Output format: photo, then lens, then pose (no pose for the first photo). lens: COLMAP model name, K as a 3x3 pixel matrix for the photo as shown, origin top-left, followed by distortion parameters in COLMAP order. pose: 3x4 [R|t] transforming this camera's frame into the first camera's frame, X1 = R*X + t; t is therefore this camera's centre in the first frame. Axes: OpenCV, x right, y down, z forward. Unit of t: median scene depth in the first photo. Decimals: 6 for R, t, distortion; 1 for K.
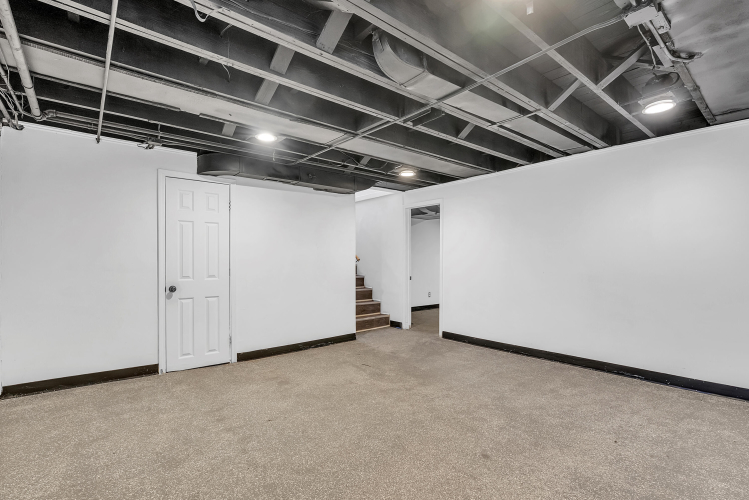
lens RADIAL K [[349.7, 0, 375.7], [0, 349.7, 253.3], [0, 0, 1]] dist [0.000111, -0.000097]
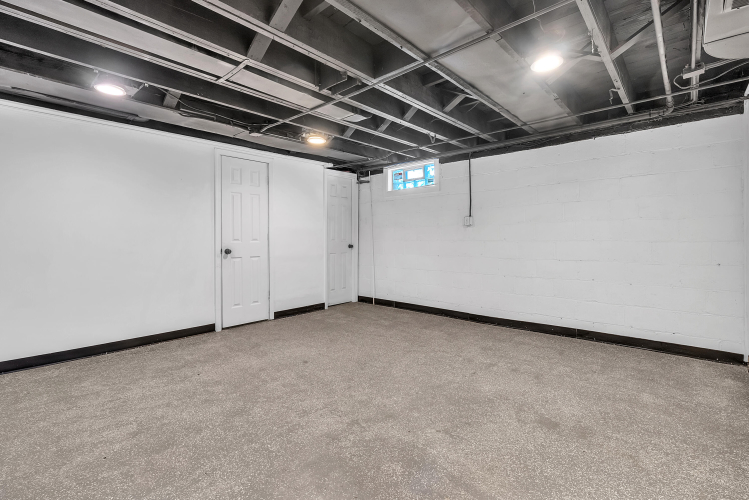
lens RADIAL K [[349.7, 0, 373.2], [0, 349.7, 246.9], [0, 0, 1]] dist [0.000111, -0.000097]
pose [[-0.989232, 0.012151, -0.145853, 0.169409], [0.011350, 0.999916, 0.006323, 0.044032], [0.145917, 0.004599, -0.989286, 1.851963]]
